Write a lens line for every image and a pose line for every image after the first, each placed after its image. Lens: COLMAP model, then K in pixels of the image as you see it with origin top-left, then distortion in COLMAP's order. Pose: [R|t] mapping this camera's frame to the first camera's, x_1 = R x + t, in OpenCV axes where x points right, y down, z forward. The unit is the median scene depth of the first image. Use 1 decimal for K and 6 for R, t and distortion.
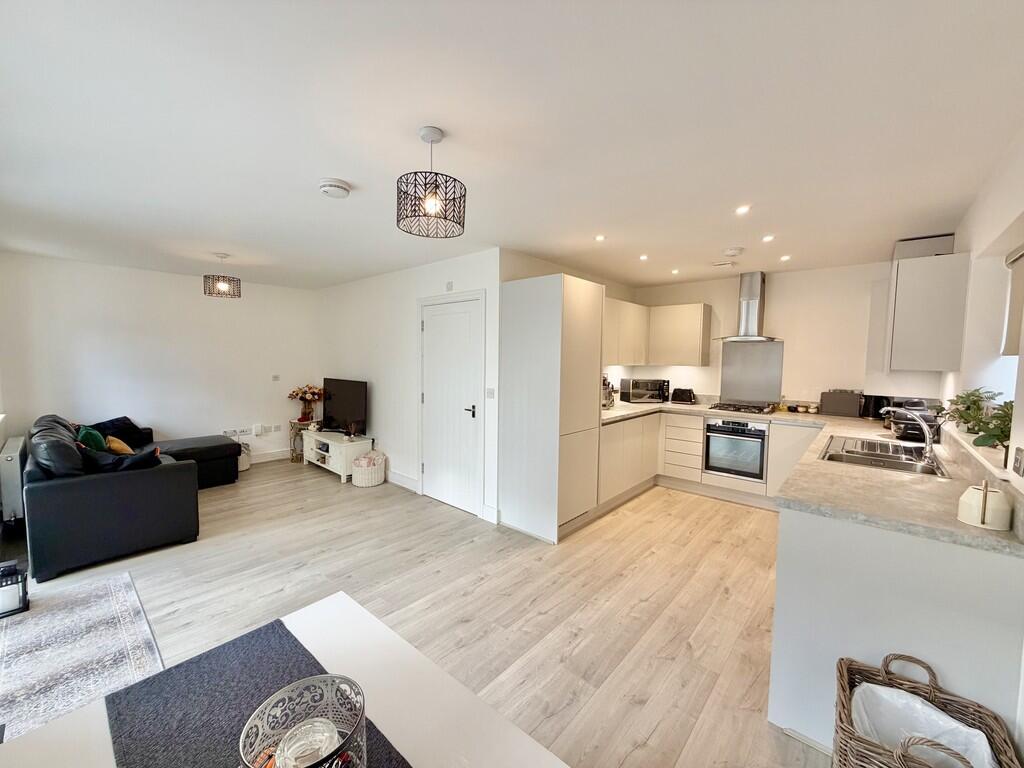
lens RADIAL K [[408.4, 0, 508.1], [0, 408.4, 383.4], [0, 0, 1]] dist [0.002453, -0.000057]
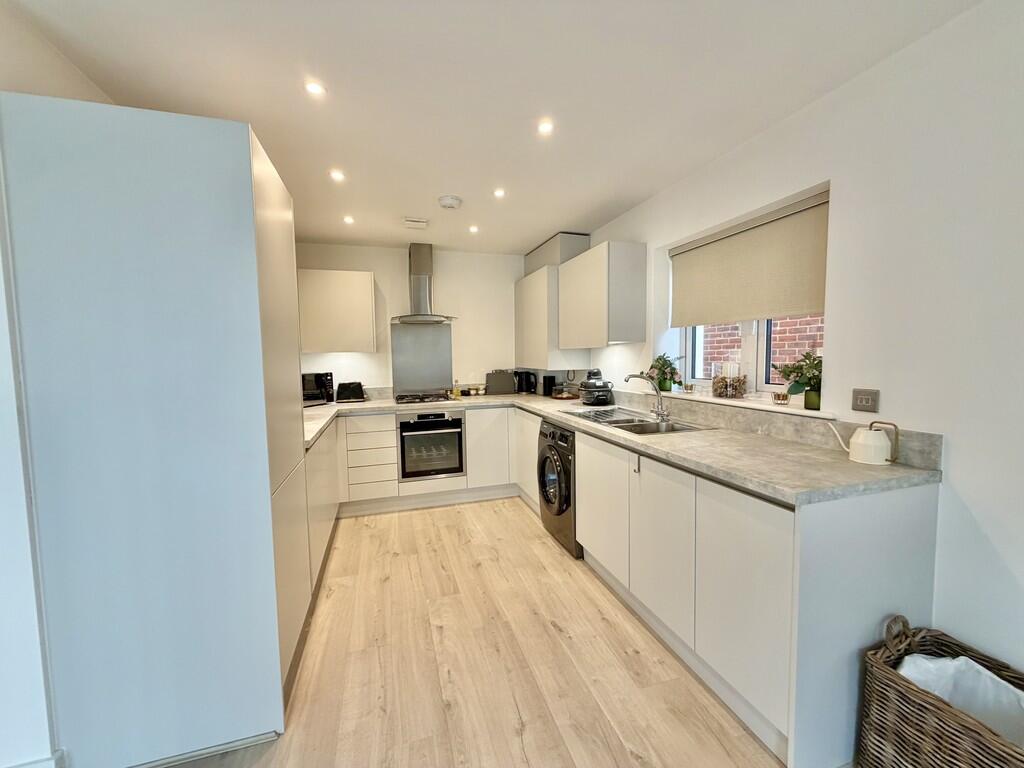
lens RADIAL K [[408.4, 0, 508.1], [0, 408.4, 383.4], [0, 0, 1]] dist [0.002453, -0.000057]
pose [[0.520672, -0.079967, 0.850004, -0.087360], [0.078957, 0.995847, 0.045323, 0.003935], [-0.850098, 0.043515, 0.524824, 0.427876]]
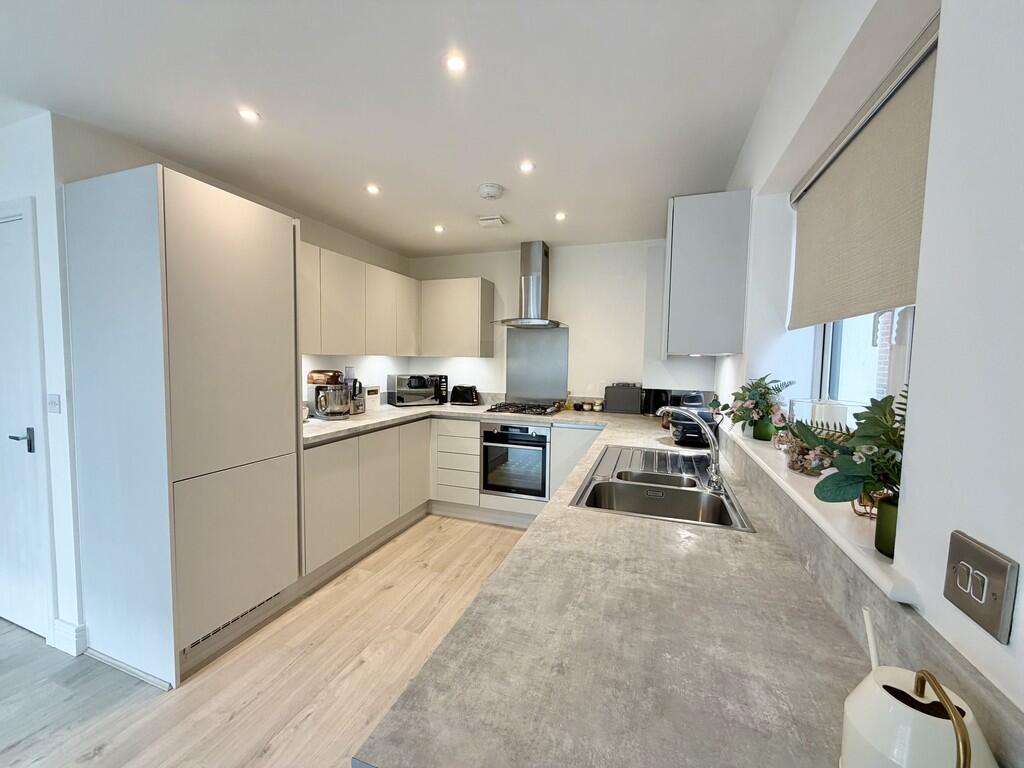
lens RADIAL K [[408.4, 0, 508.1], [0, 408.4, 383.4], [0, 0, 1]] dist [0.002453, -0.000057]
pose [[0.929033, -0.020208, 0.369445, 0.266267], [0.019681, 0.999793, 0.005194, 0.006886], [-0.369473, 0.002446, 0.929238, 0.285315]]
